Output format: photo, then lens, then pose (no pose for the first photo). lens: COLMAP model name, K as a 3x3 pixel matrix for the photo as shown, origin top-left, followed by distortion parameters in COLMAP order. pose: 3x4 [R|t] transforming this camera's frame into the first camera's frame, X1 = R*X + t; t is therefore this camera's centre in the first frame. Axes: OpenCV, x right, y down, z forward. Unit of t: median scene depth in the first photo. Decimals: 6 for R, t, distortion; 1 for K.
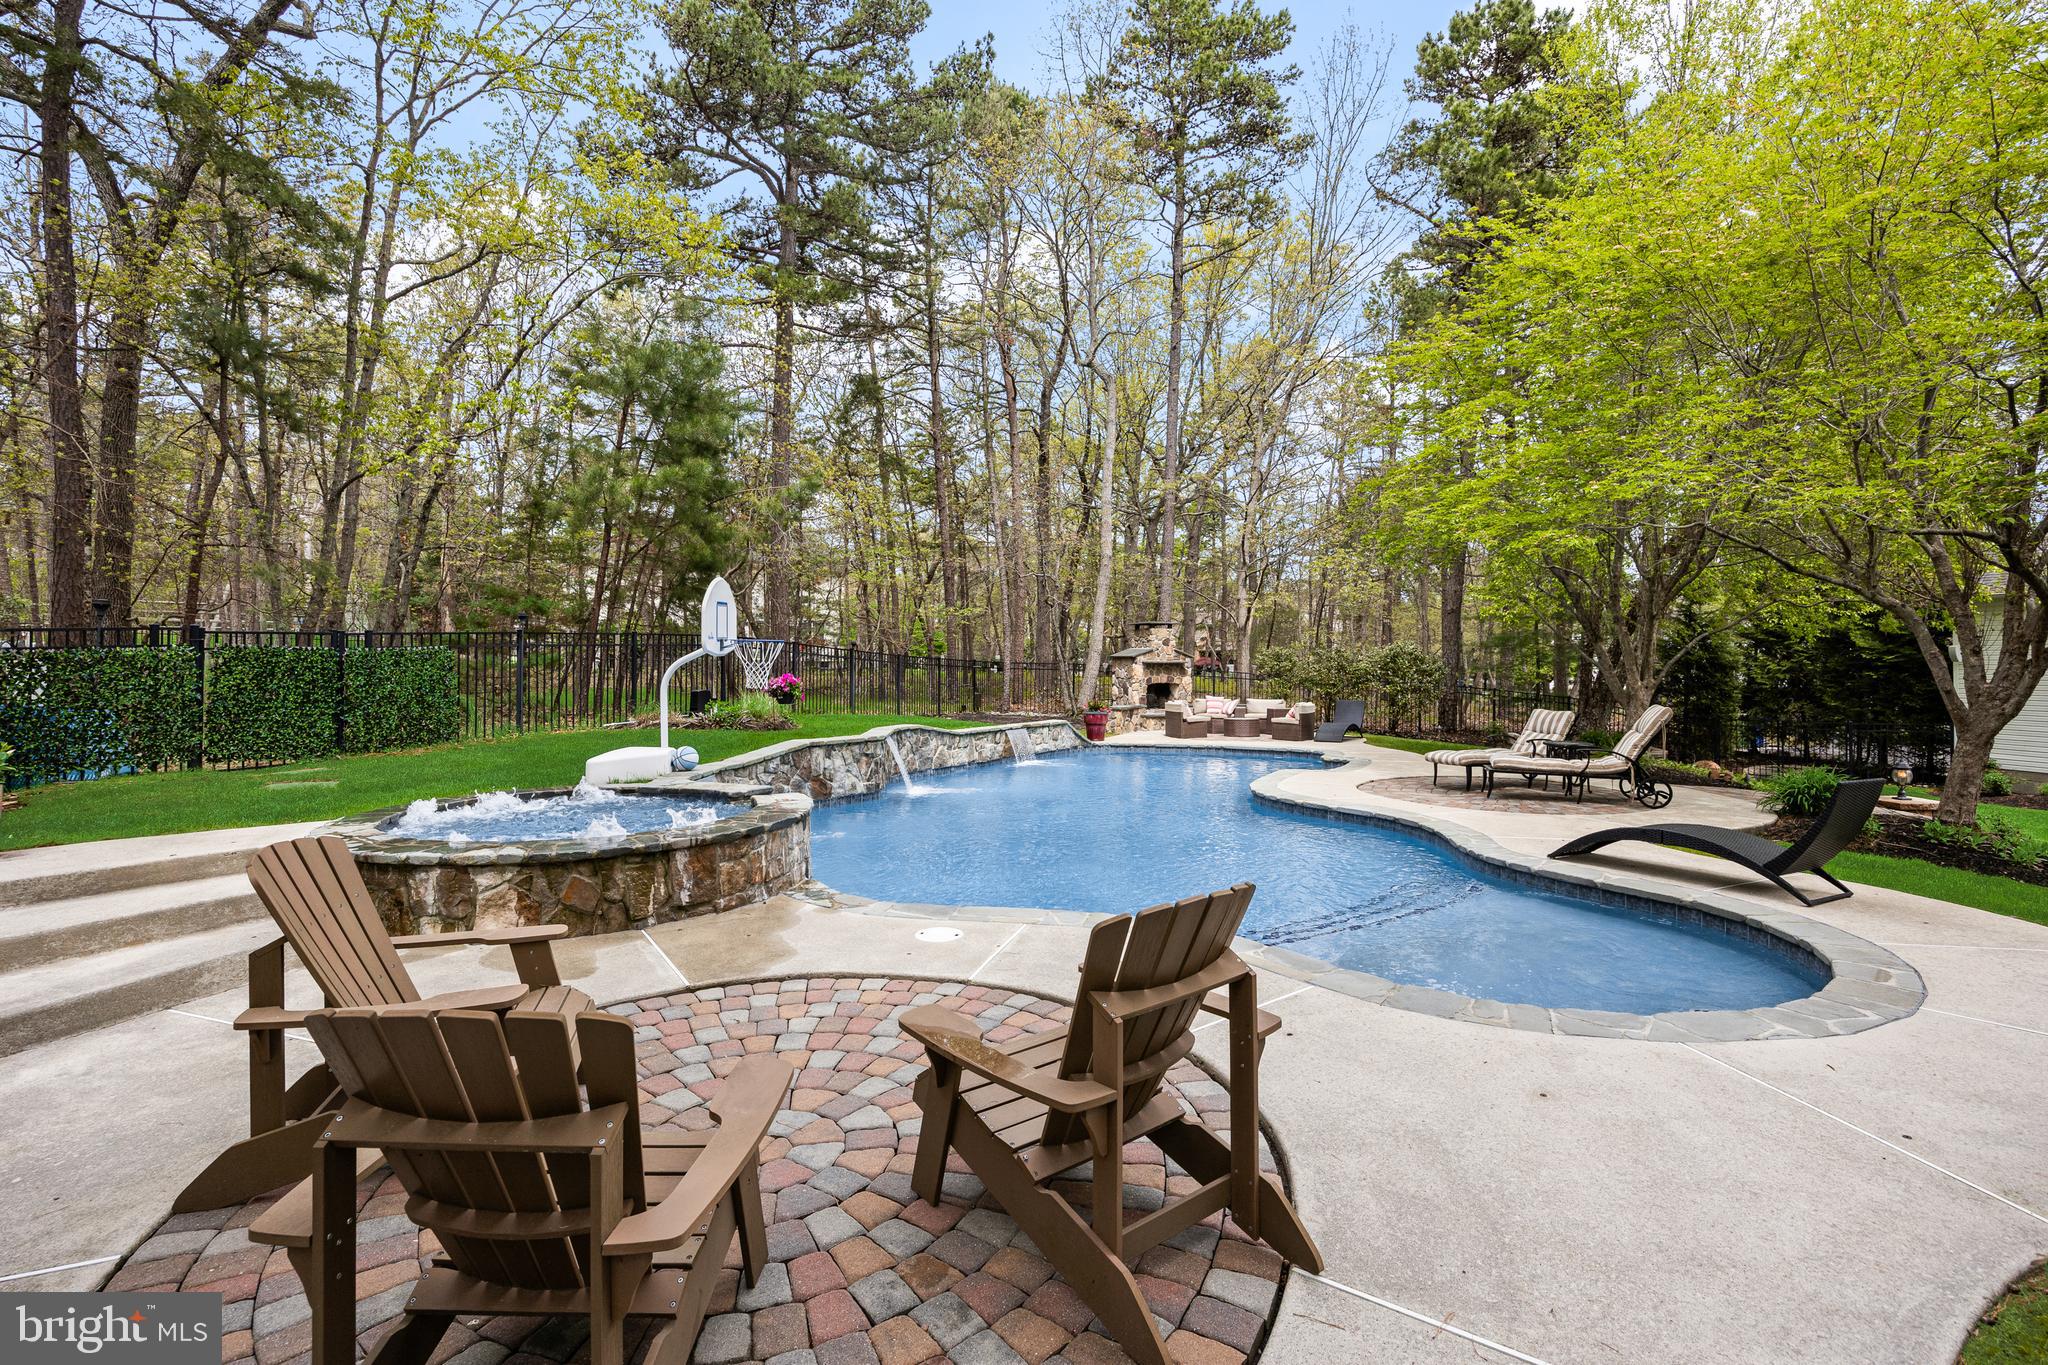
lens RADIAL K [[979.7, 0, 1024.0], [0, 979.7, 682.5], [0, 0, 1]] dist [-0.001567, 0.000010]
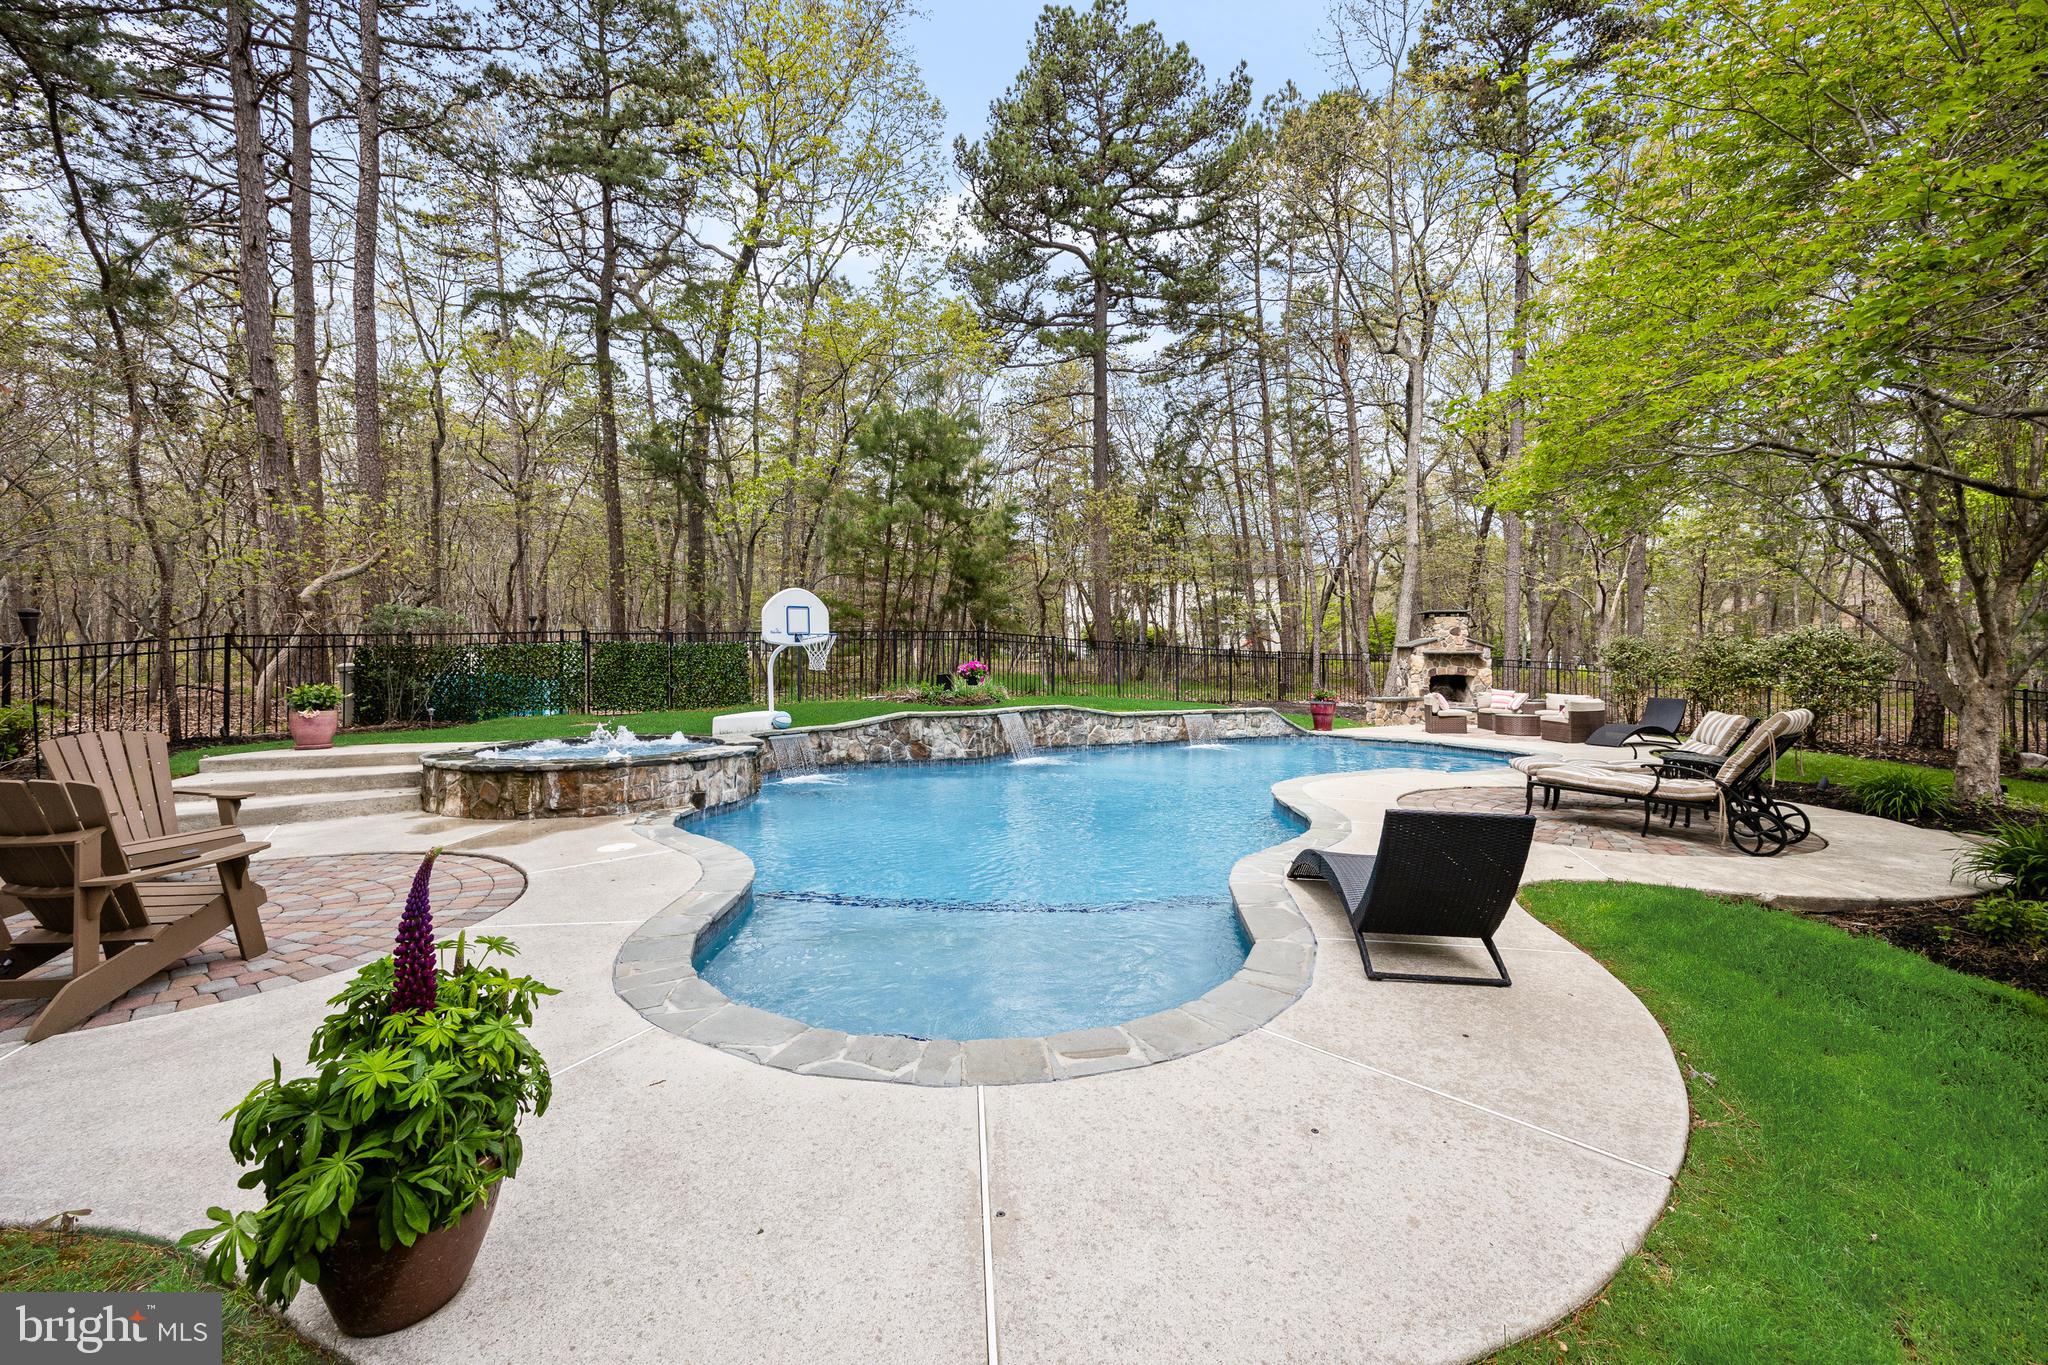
lens RADIAL K [[837.5, 0, 1020.9], [0, 837.5, 674.6], [0, 0, 1]] dist [0.016337, 0.000166]
pose [[0.810996, 0.011099, -0.584947, 0.403271], [-0.011237, 0.999931, 0.003393, 0.003270], [0.584944, 0.003821, 0.811064, 0.149185]]
